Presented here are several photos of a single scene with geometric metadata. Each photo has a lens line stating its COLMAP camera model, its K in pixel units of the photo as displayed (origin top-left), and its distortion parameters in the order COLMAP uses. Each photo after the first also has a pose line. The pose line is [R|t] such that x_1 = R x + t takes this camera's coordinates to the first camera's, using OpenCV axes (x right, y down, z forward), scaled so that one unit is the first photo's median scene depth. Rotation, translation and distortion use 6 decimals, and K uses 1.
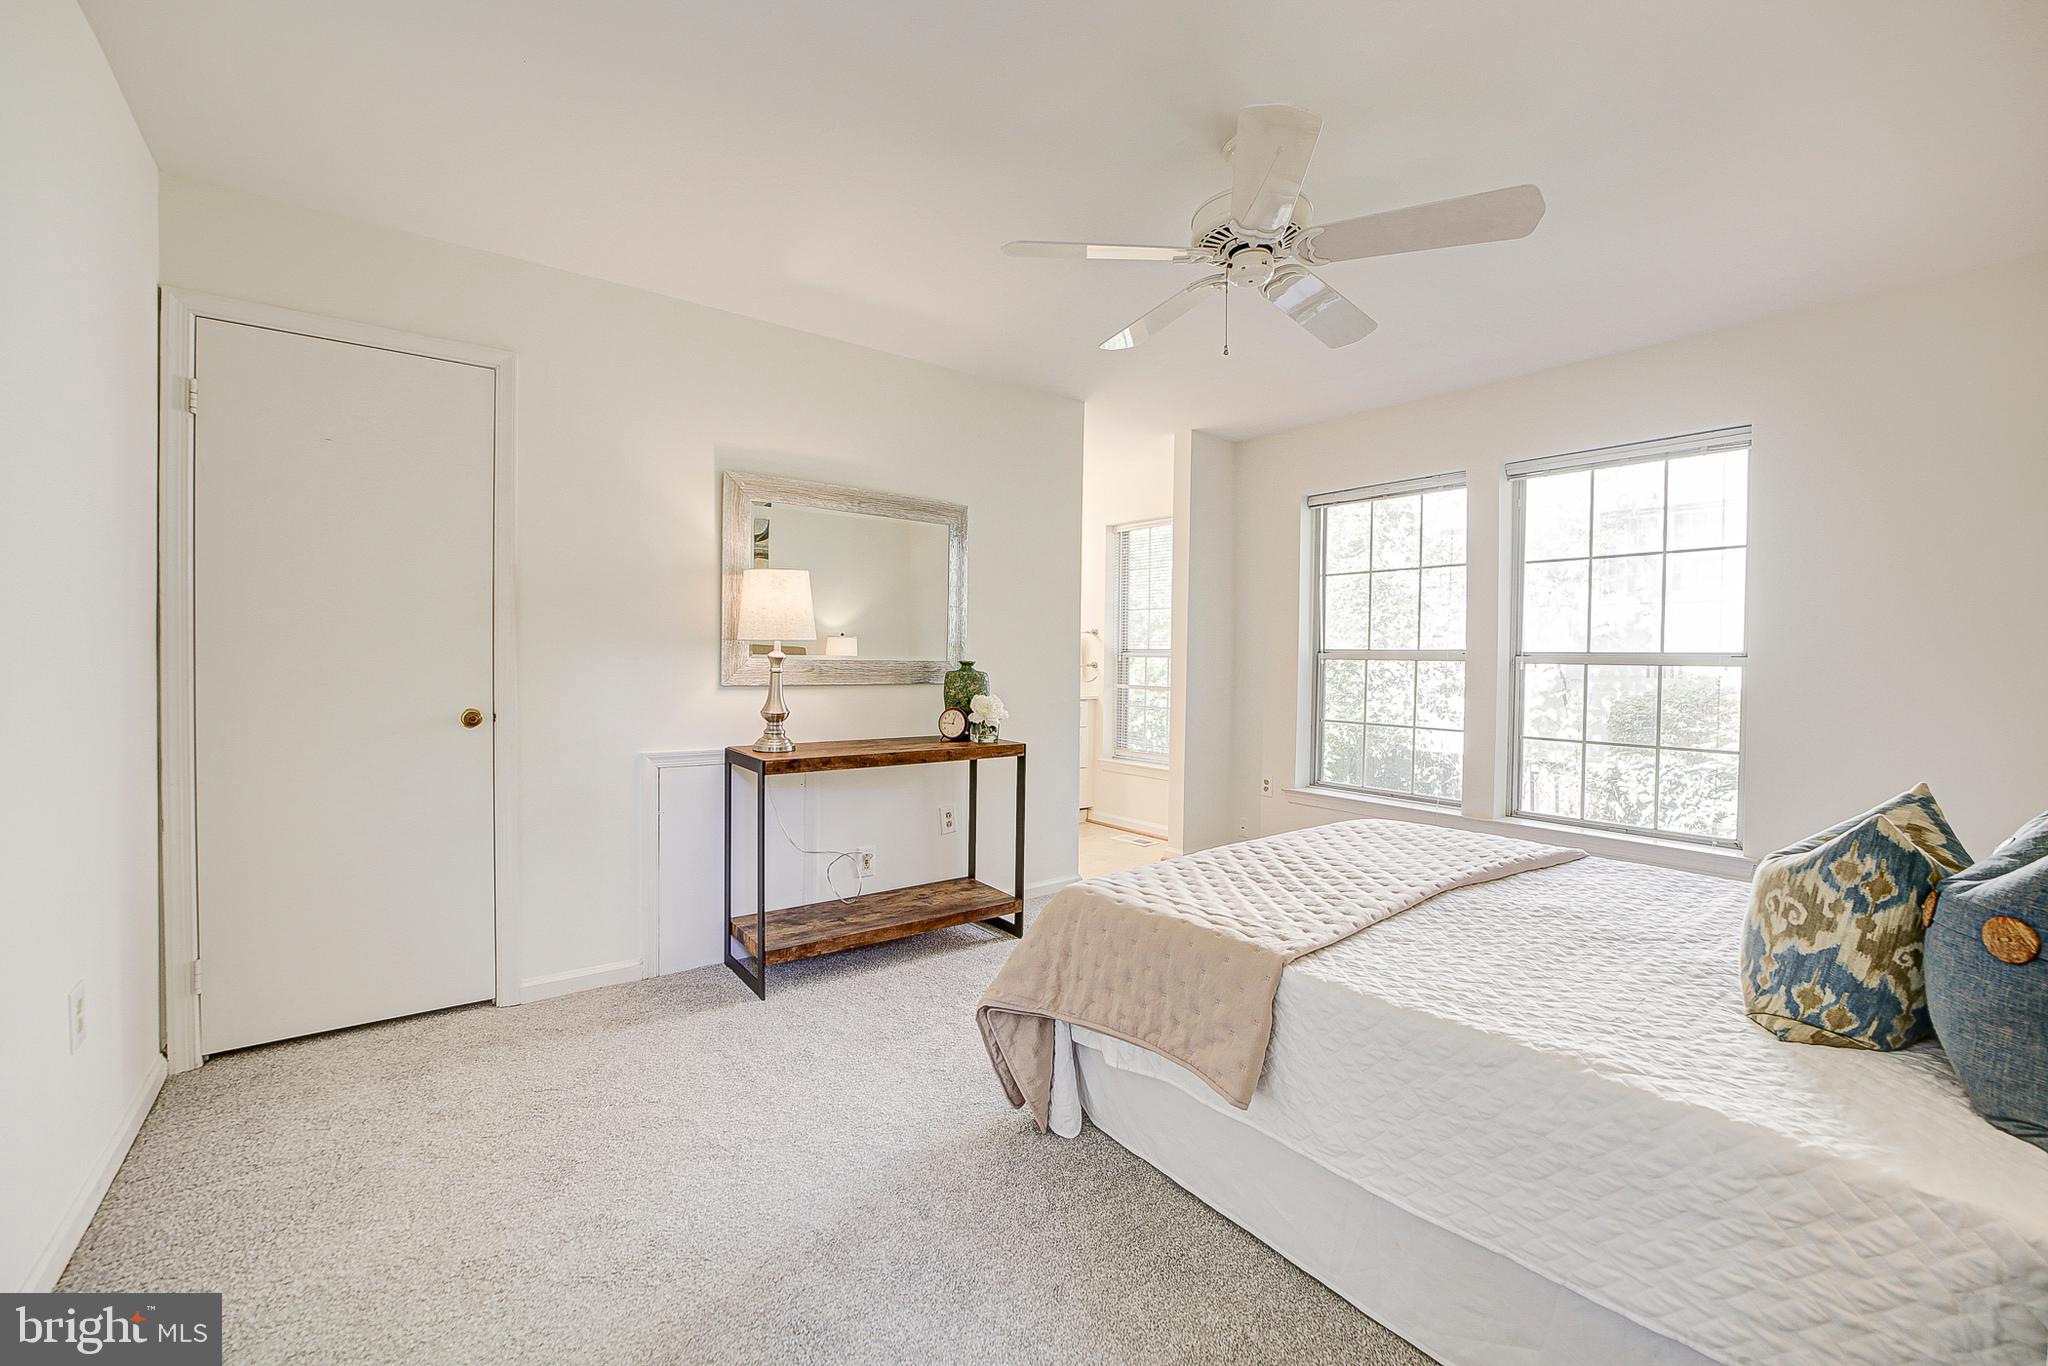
lens RADIAL K [[817.7, 0, 1028.8], [0, 817.7, 680.0], [0, 0, 1]] dist [-0.012581, -0.000045]
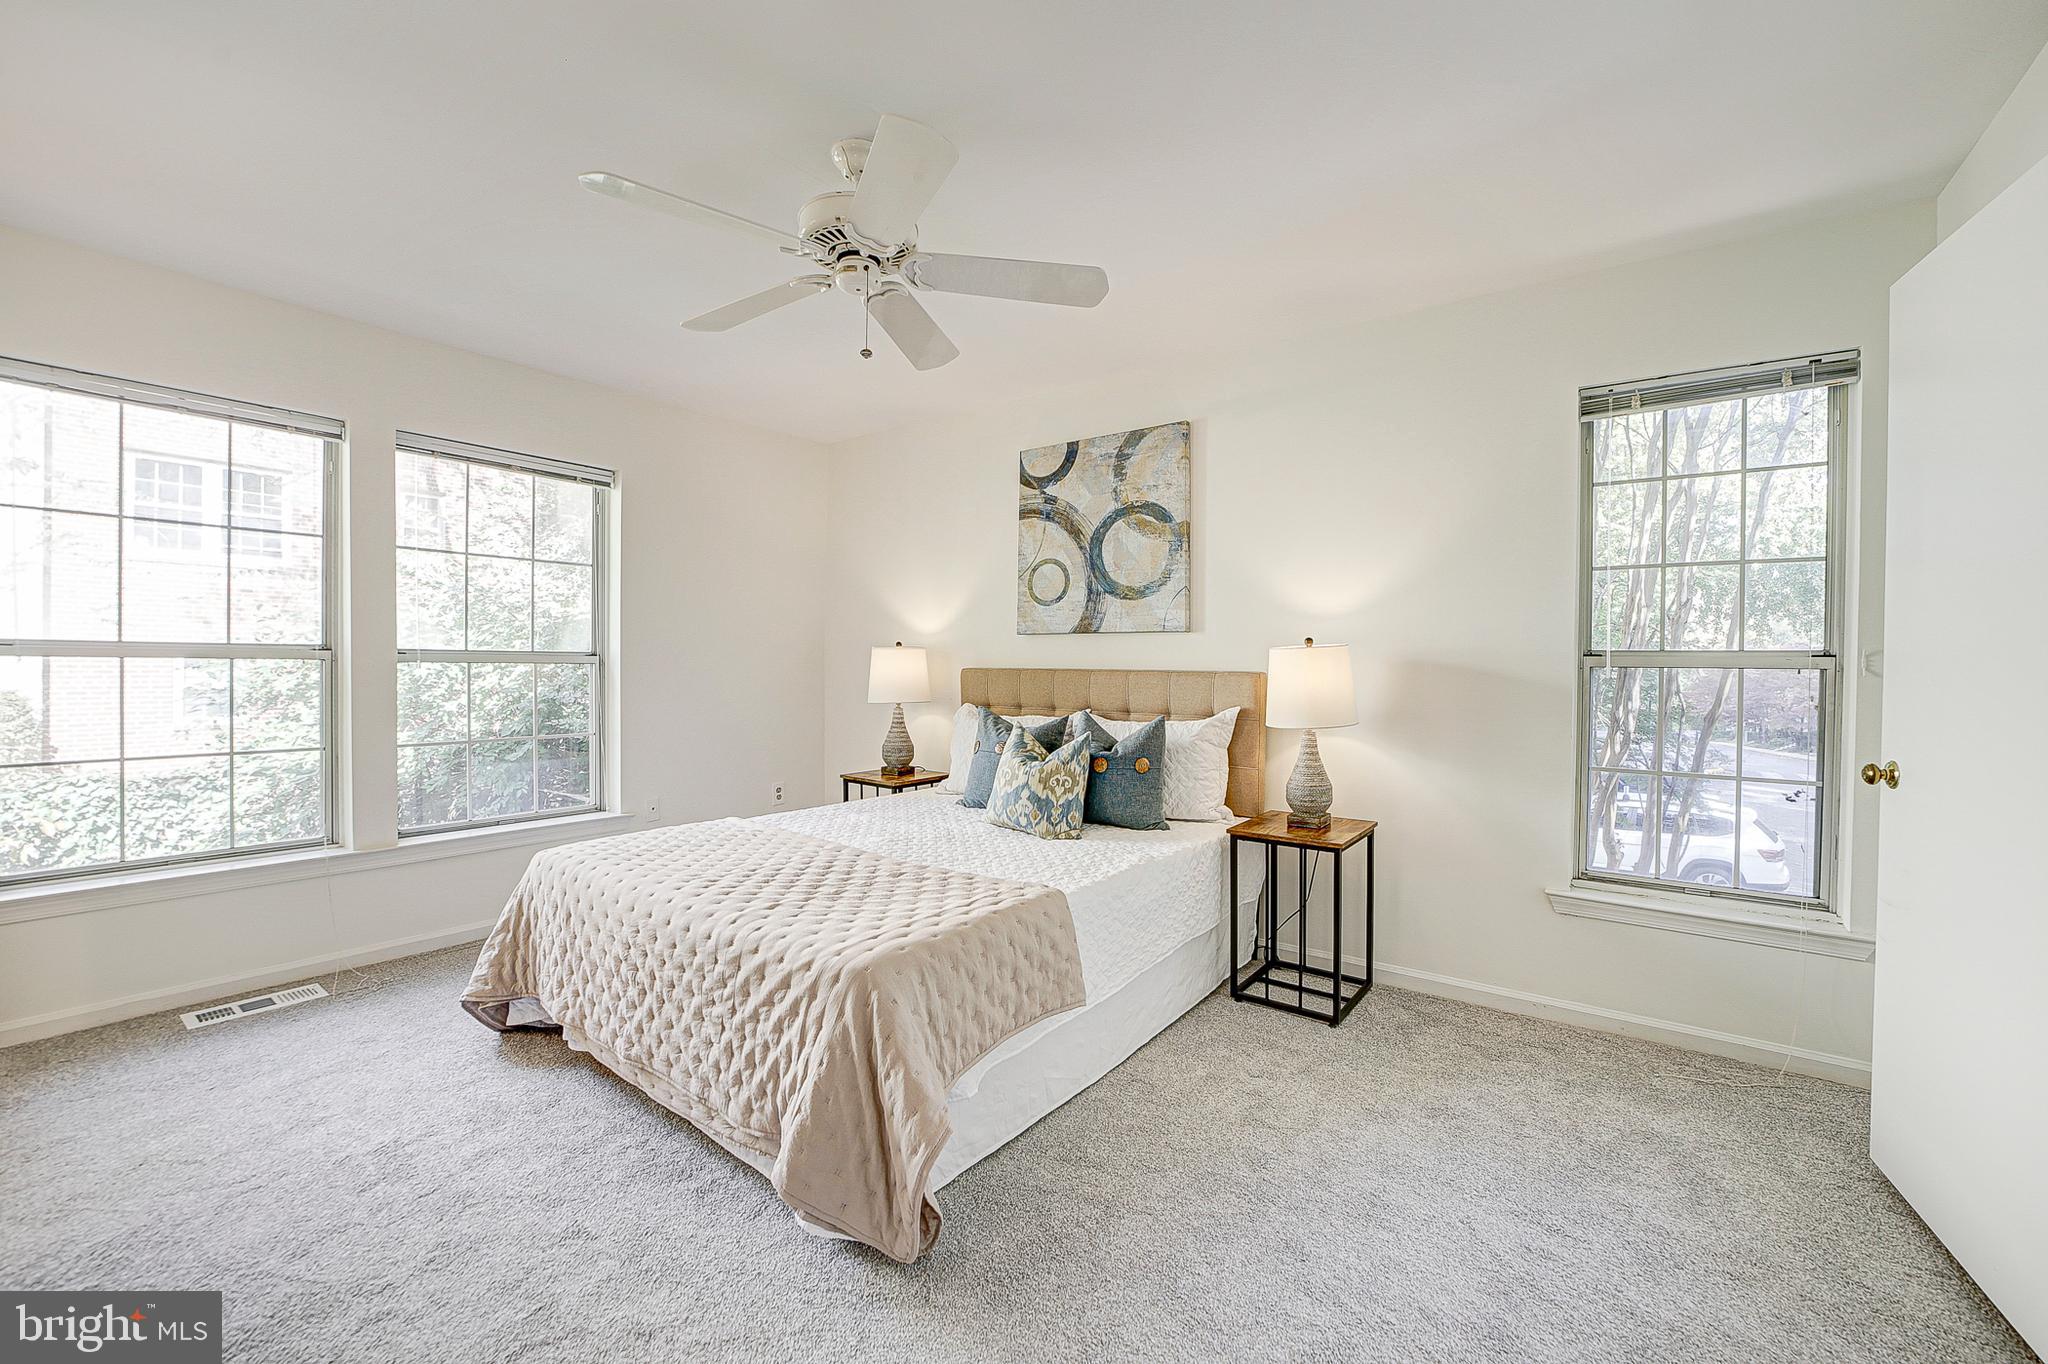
lens RADIAL K [[819.8, 0, 1036.1], [0, 819.8, 683.3], [0, 0, 1]] dist [-0.043495, 0.010722]
pose [[-0.251332, -0.040318, 0.967061, -0.787328], [0.010988, 0.998949, 0.044503, -0.055896], [-0.967839, 0.021811, -0.250624, 1.087153]]
